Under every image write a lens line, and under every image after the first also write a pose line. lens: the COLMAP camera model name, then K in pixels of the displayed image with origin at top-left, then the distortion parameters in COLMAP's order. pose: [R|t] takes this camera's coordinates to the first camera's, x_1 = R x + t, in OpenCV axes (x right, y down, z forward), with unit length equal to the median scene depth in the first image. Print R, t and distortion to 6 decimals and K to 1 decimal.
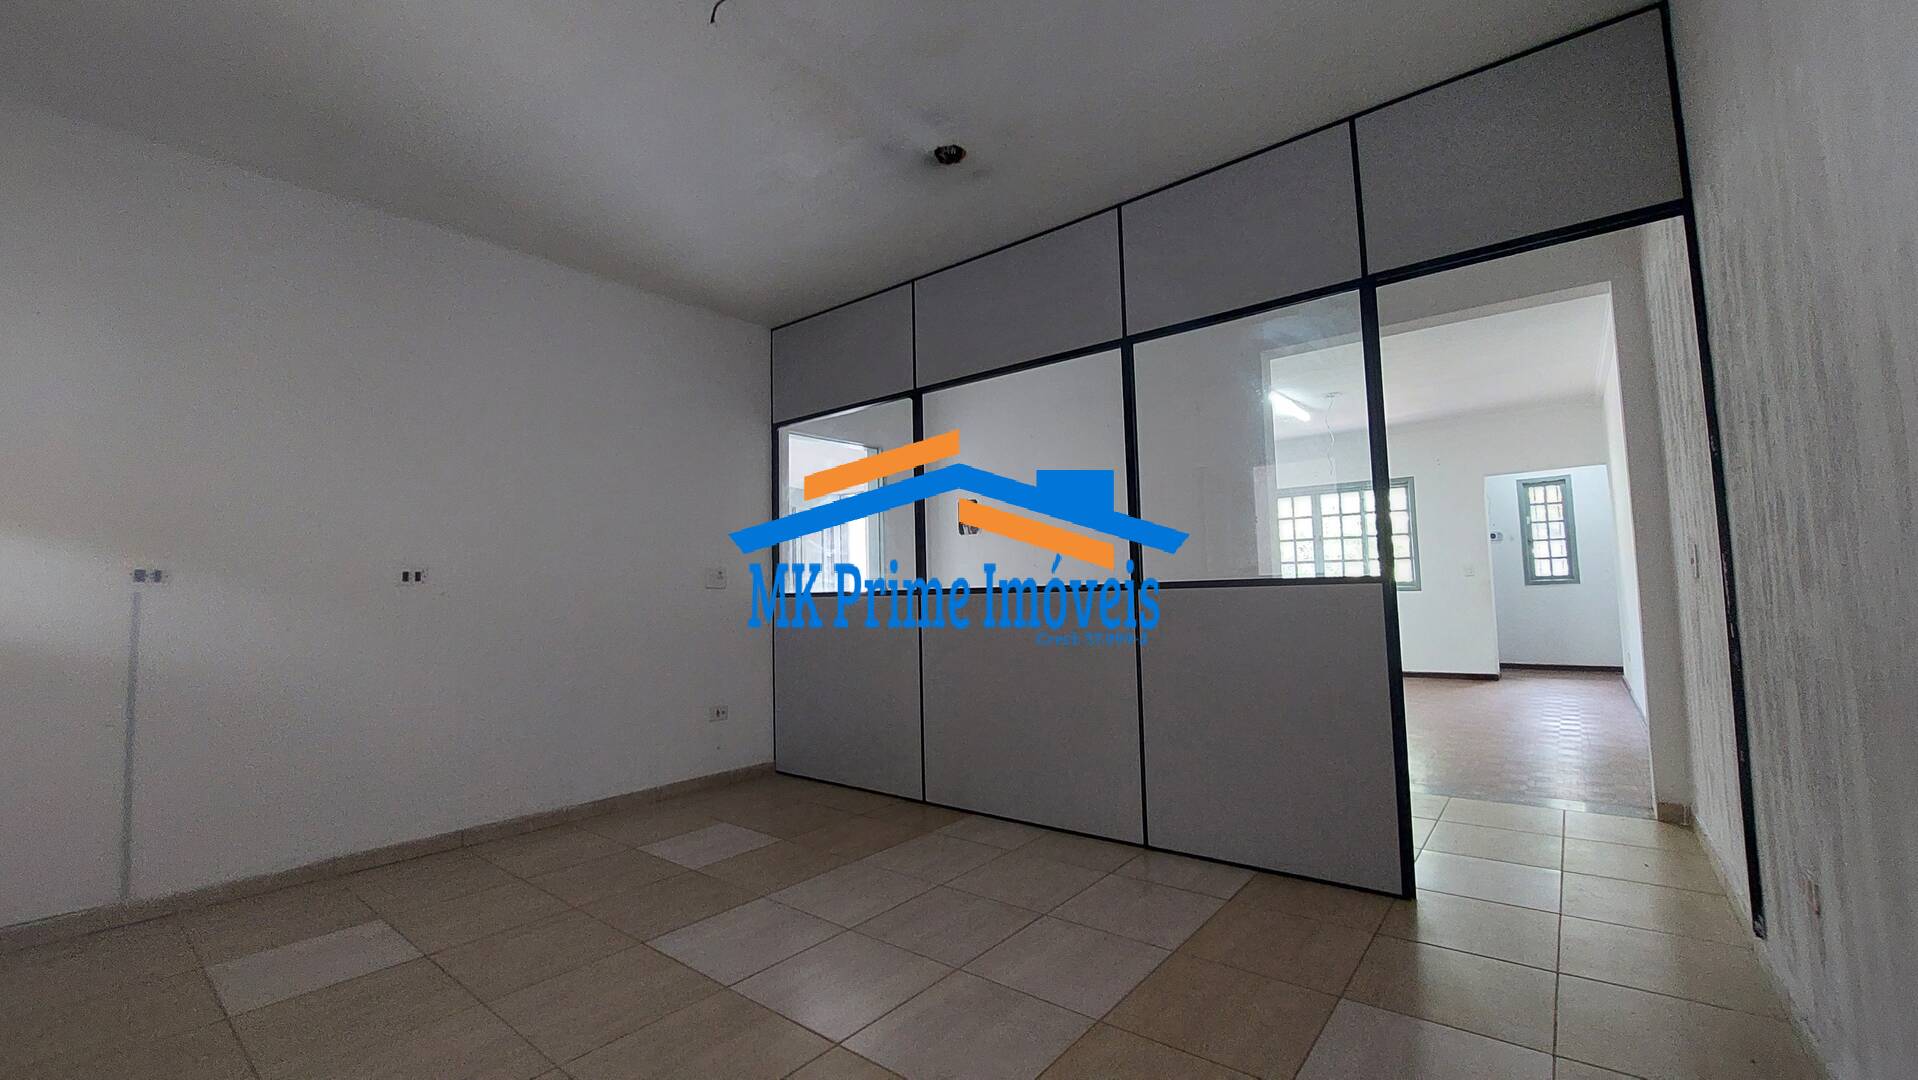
lens RADIAL K [[761.0, 0, 964.2], [0, 761.0, 535.9], [0, 0, 1]] dist [-0.017861, -0.001504]
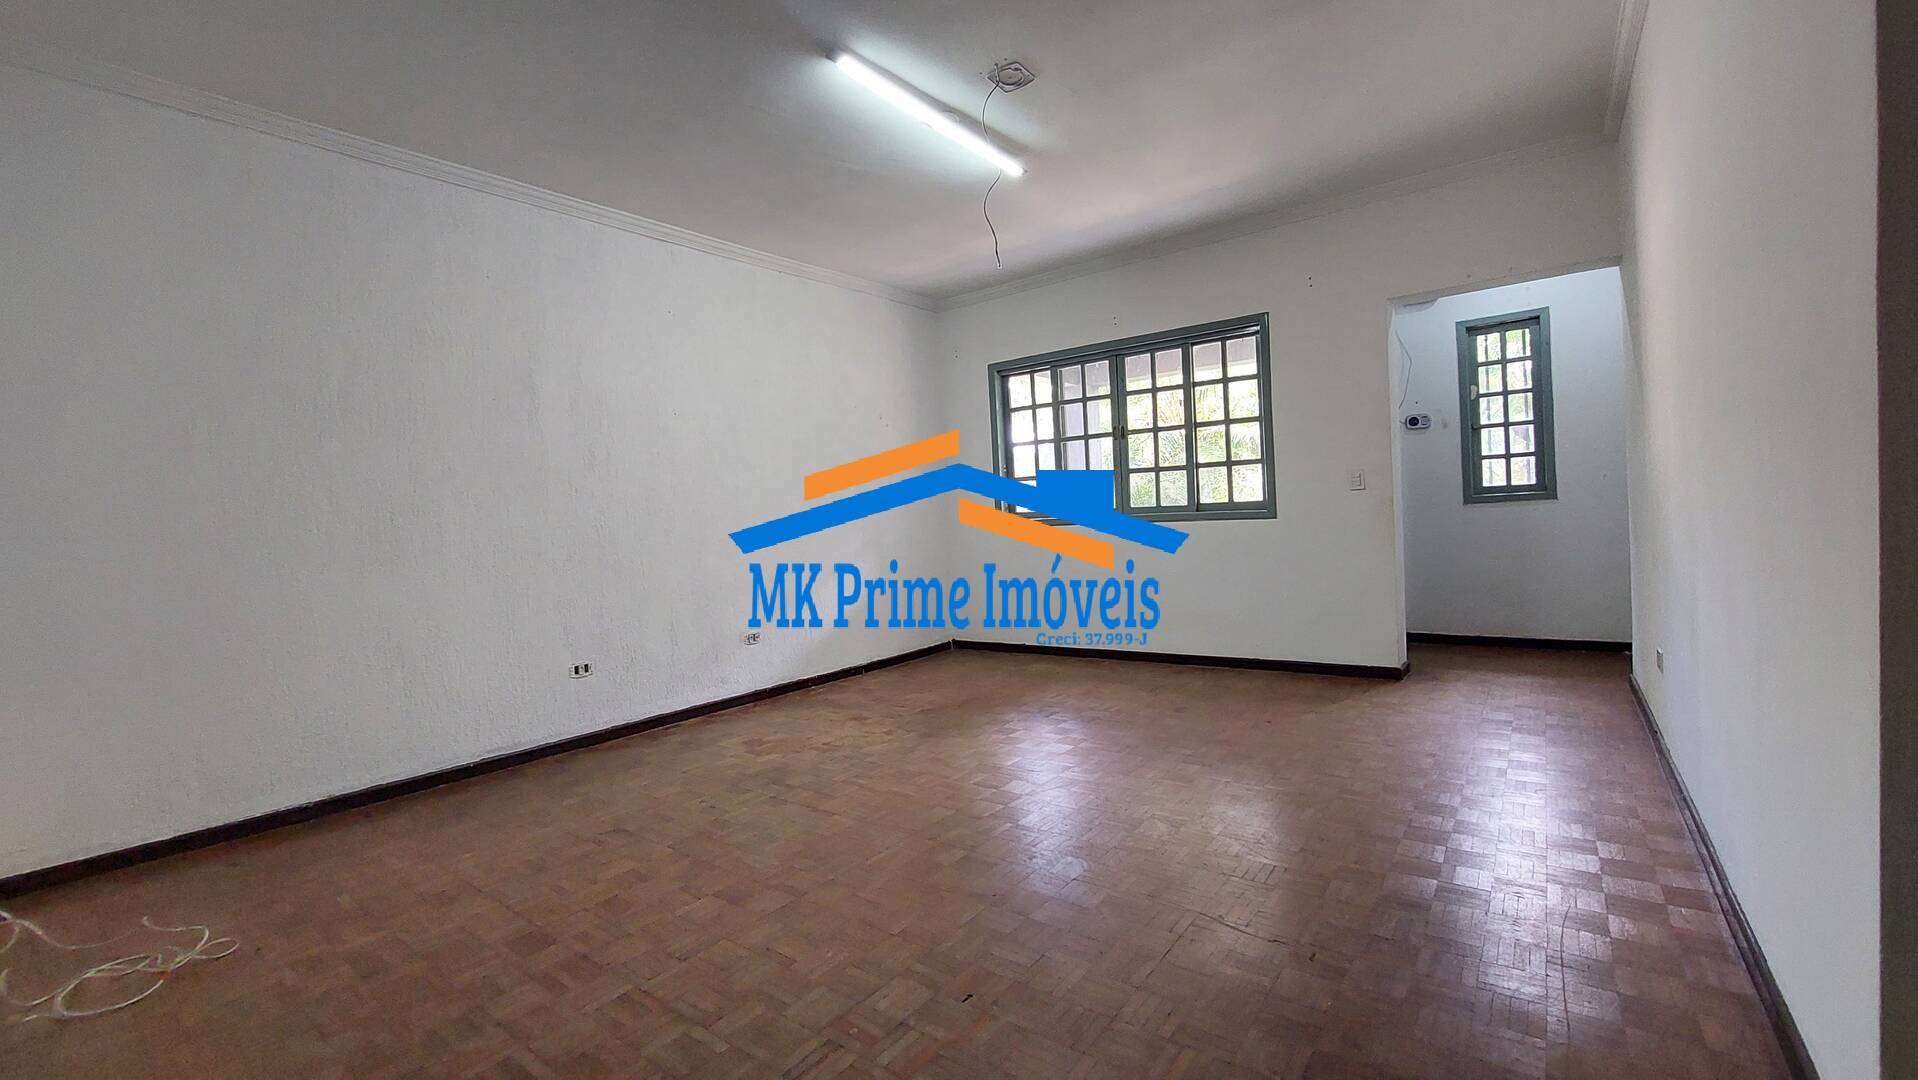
lens RADIAL K [[761.0, 0, 954.1], [0, 761.0, 540.3], [0, 0, 1]] dist [-0.017861, -0.001504]
pose [[0.999550, -0.026101, 0.014753, 0.339914], [0.024545, 0.994951, 0.097316, 0.027139], [-0.017218, -0.096910, 0.995144, 0.420382]]
